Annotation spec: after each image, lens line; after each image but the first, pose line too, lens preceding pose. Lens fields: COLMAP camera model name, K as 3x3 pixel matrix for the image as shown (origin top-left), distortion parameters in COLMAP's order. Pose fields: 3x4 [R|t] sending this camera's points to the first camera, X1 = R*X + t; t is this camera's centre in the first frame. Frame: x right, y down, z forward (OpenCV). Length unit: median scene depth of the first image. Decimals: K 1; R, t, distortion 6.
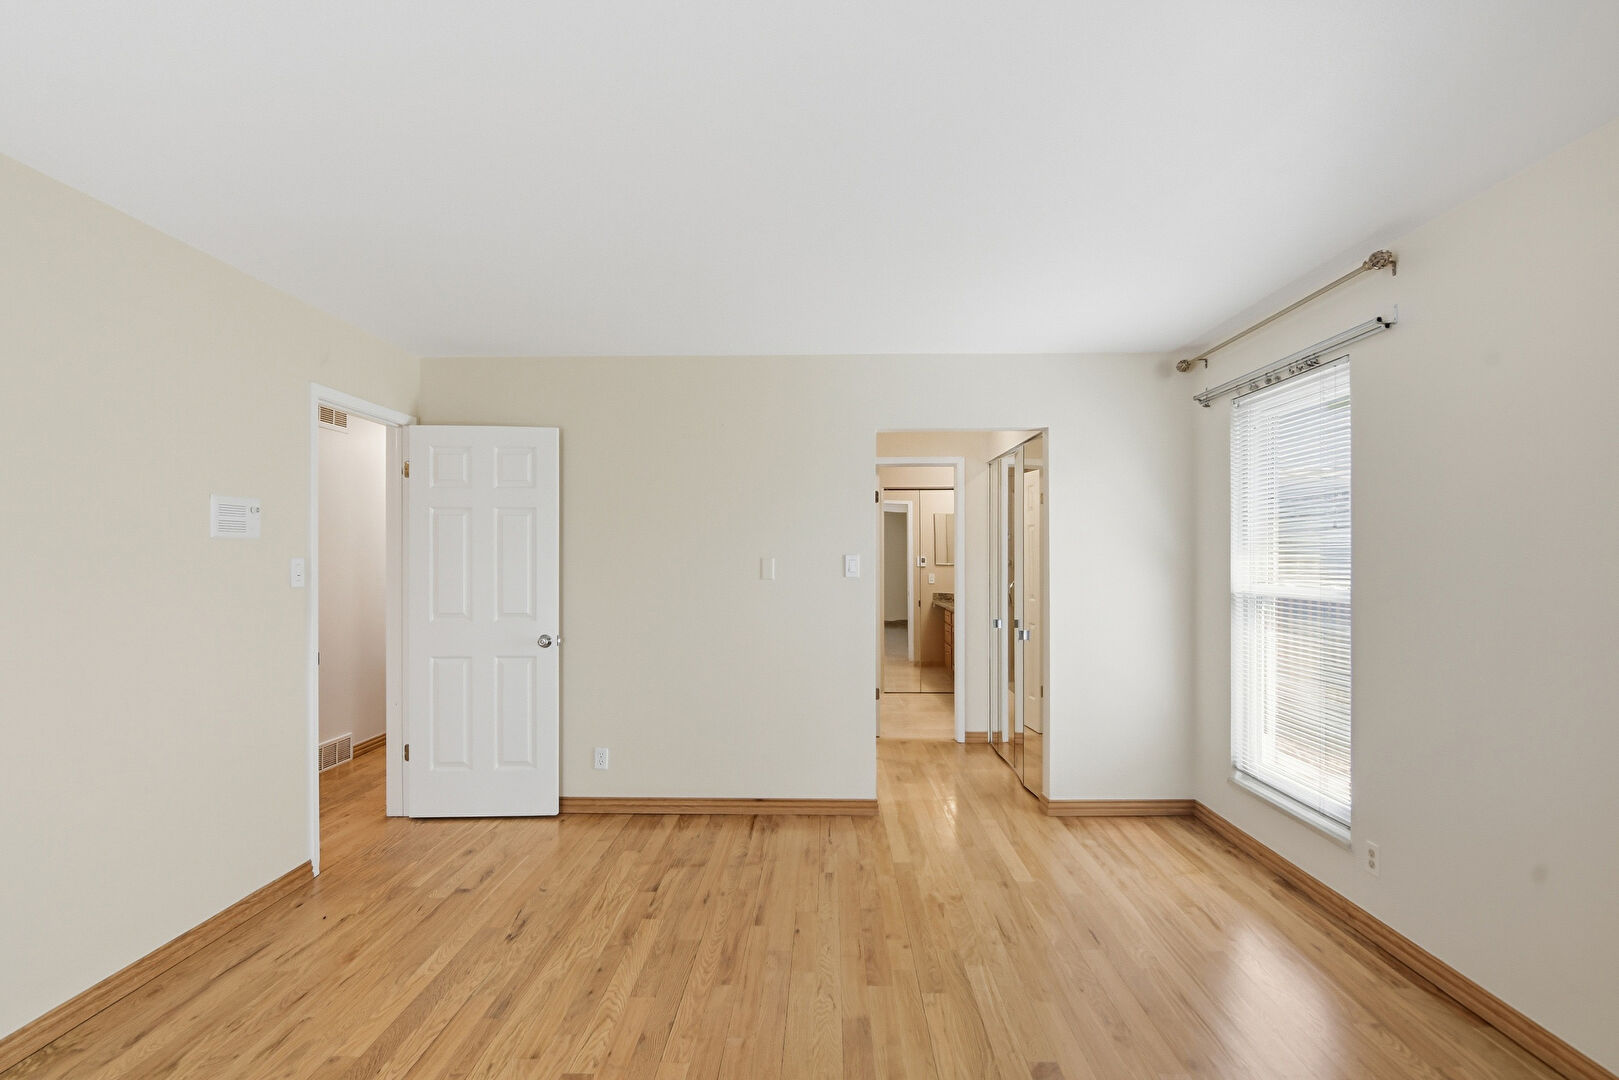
lens RADIAL K [[811.6, 0, 811.6], [0, 811.6, 548.5], [0, 0, 1]] dist [-0.005225, -0.002044]
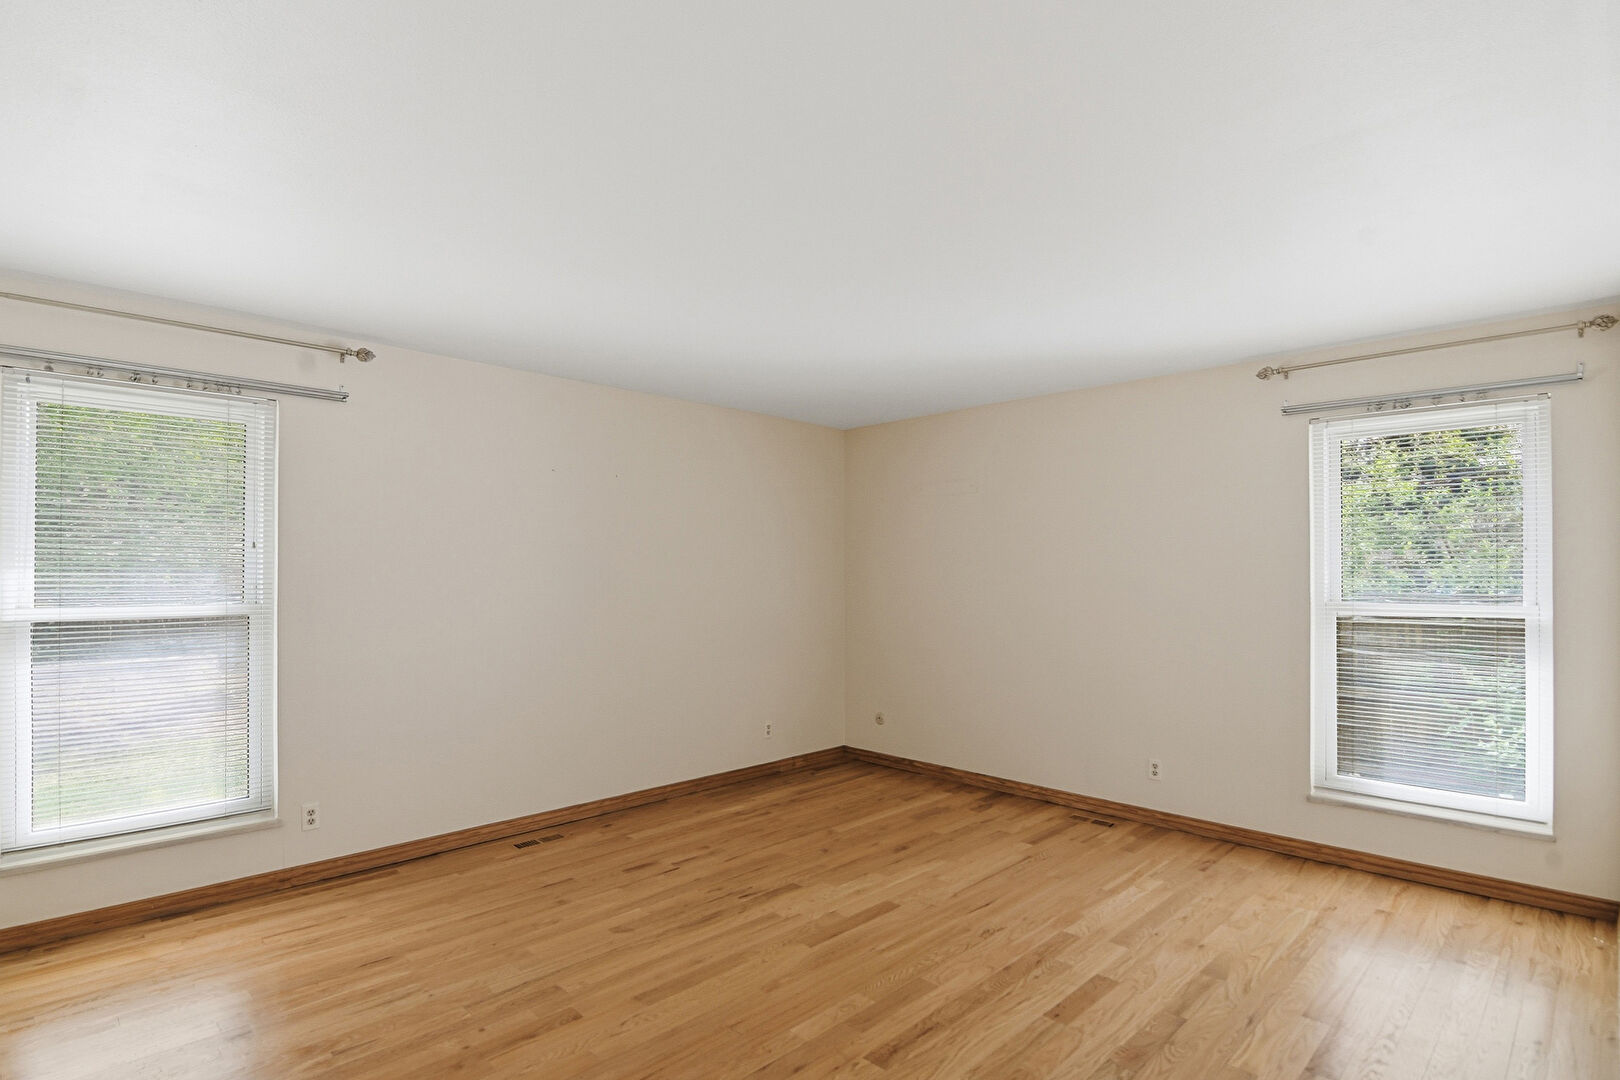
lens RADIAL K [[812.1, 0, 809.0], [0, 812.1, 550.6], [0, 0, 1]] dist [-0.005225, -0.002044]
pose [[-0.727148, 0.021113, 0.686156, -0.727867], [-0.009146, 0.999140, -0.040436, 0.017495], [-0.686419, -0.035679, -0.726330, 1.393717]]
